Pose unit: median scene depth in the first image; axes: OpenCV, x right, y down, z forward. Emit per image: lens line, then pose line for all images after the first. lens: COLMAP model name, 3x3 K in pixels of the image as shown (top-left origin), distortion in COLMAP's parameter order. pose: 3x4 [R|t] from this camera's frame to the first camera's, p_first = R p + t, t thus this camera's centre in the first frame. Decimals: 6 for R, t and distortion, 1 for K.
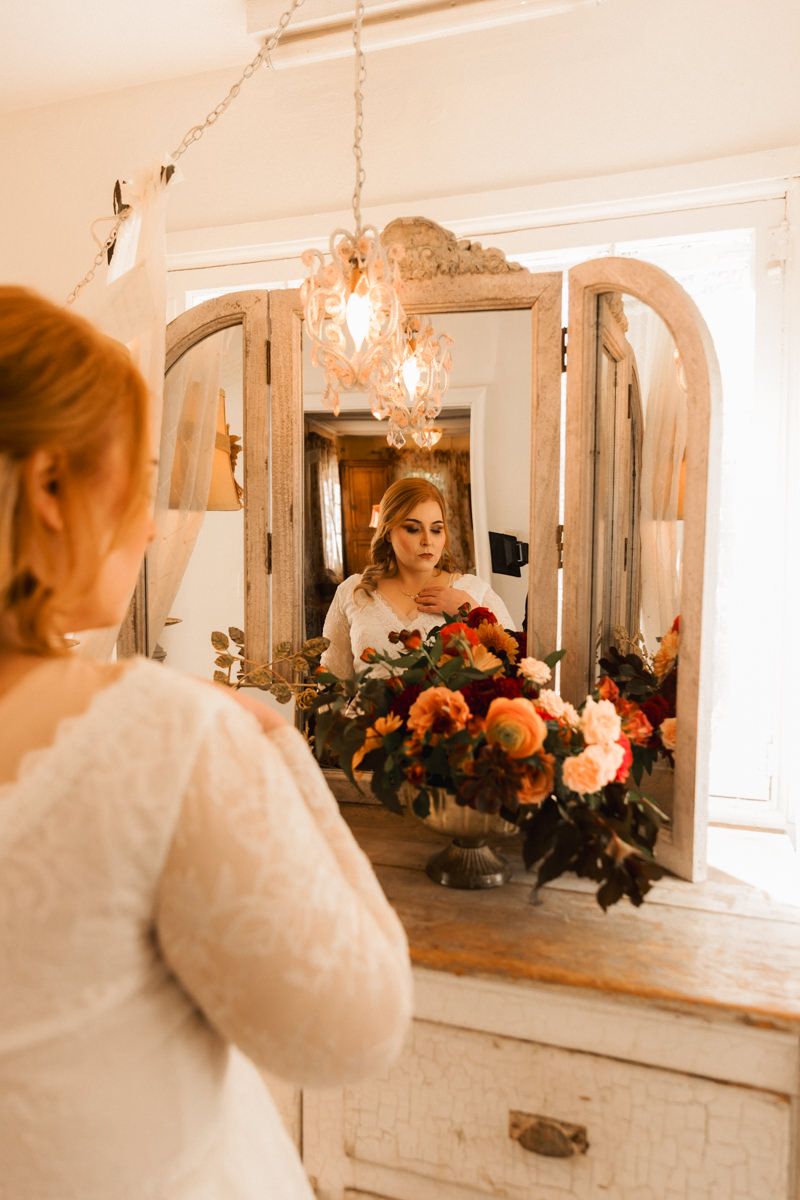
lens RADIAL K [[821.0, 0, 400.0], [0, 821.0, 600.0], [0, 0, 1]] dist [-0.000542, 0.004317]
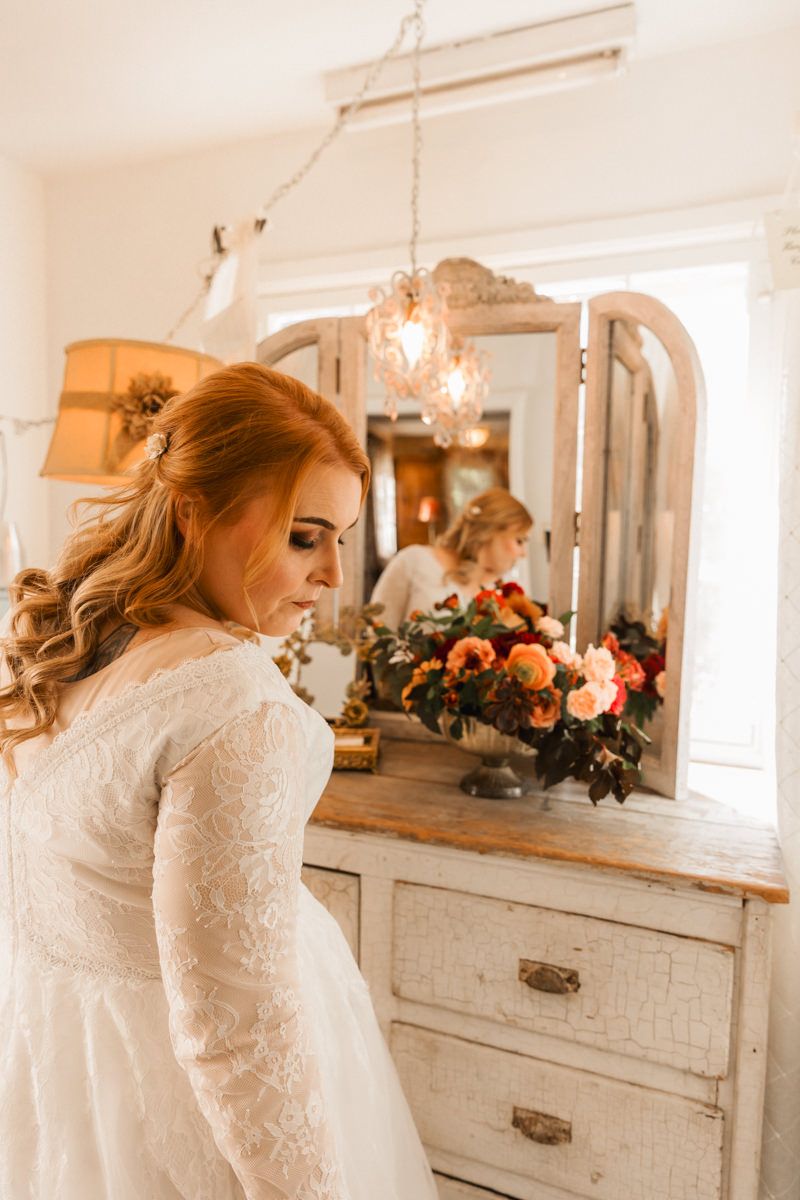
lens RADIAL K [[821.0, 0, 400.0], [0, 821.0, 600.0], [0, 0, 1]] dist [-0.000542, 0.004317]
pose [[0.998087, 0.016229, -0.059654, 0.011623], [-0.016036, 0.999864, 0.003728, 0.046703], [0.059706, -0.002764, 0.998212, -0.267752]]
